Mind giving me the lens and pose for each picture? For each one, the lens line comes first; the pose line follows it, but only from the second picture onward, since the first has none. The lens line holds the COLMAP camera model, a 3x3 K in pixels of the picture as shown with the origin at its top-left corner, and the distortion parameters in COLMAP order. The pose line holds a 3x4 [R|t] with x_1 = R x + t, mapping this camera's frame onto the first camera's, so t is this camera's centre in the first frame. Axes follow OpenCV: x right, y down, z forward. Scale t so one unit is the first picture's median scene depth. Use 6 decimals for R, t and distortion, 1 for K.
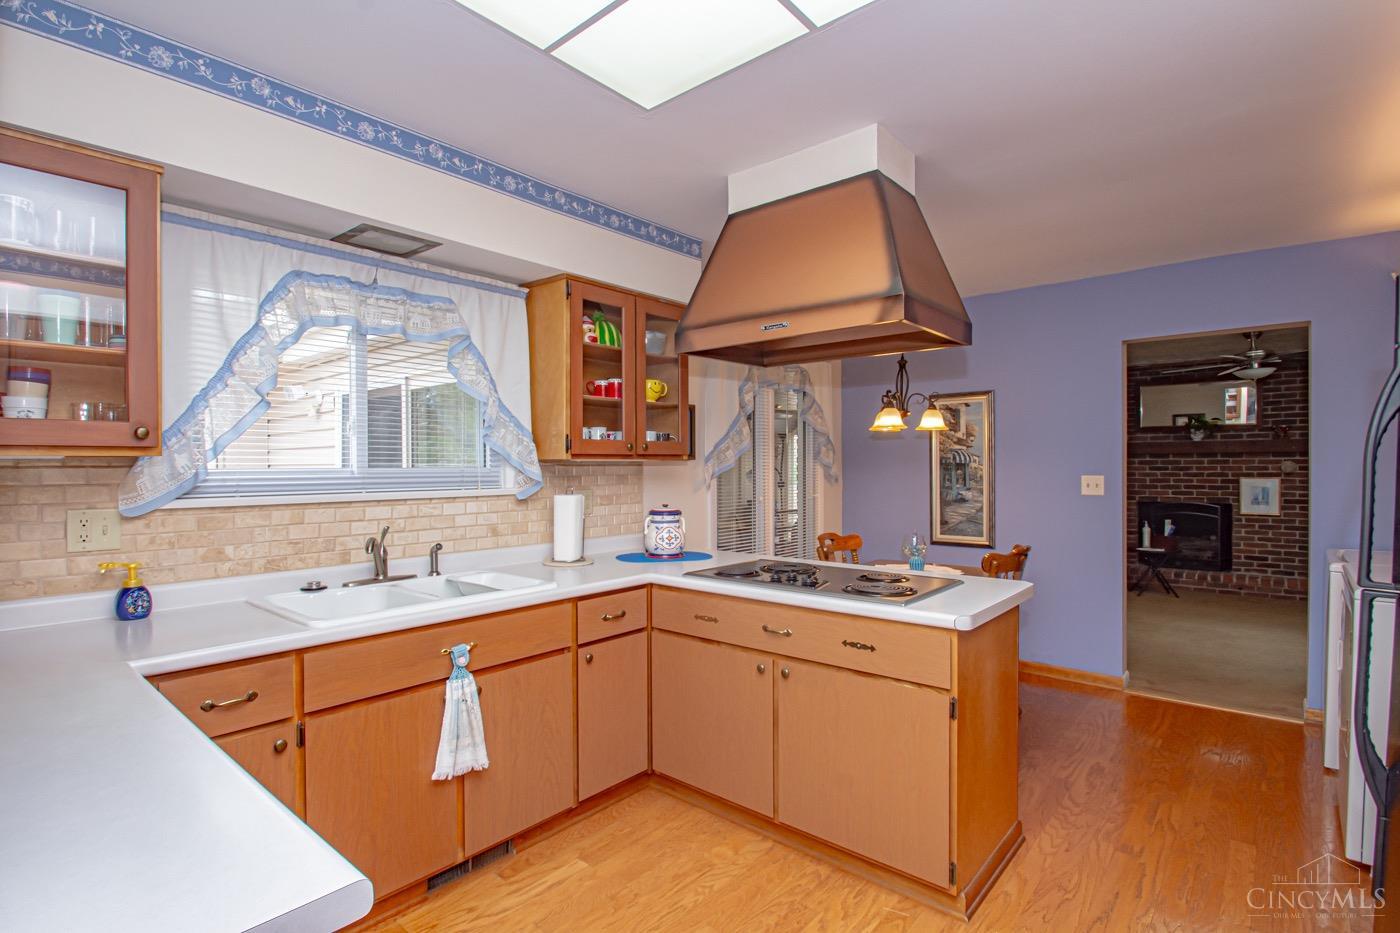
lens RADIAL K [[687.3, 0, 697.2], [0, 687.3, 468.7], [0, 0, 1]] dist [0.000880, 0.000057]
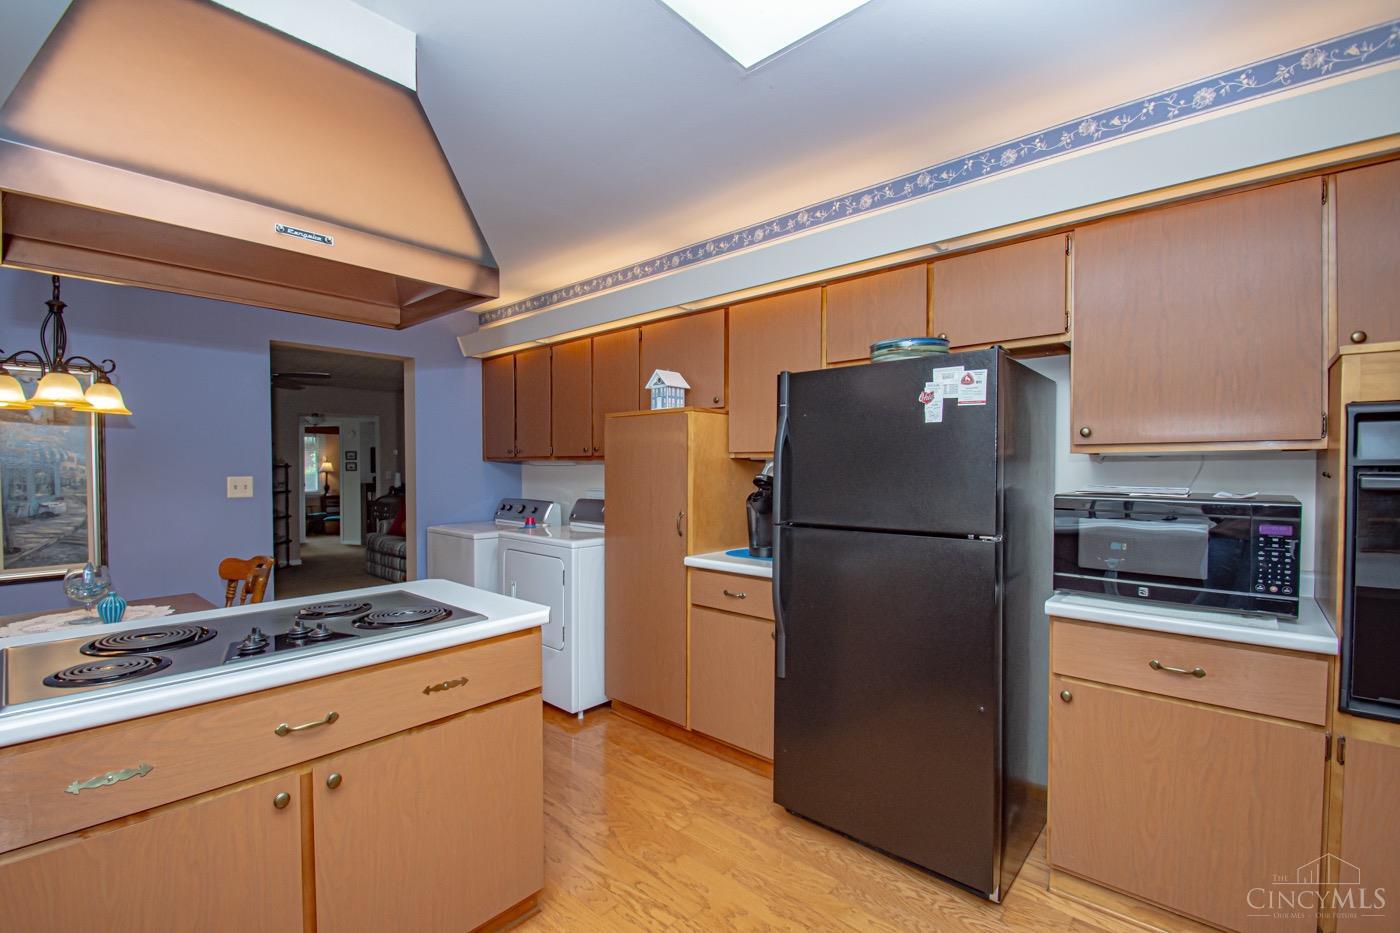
lens RADIAL K [[603.3, 0, 699.1], [0, 603.3, 478.1], [0, 0, 1]] dist [-0.001089, -0.000009]
pose [[0.013044, -0.015515, 0.999795, -0.239512], [0.005492, 0.999866, 0.015444, 0.002783], [-0.999900, 0.005289, 0.013127, 0.358902]]
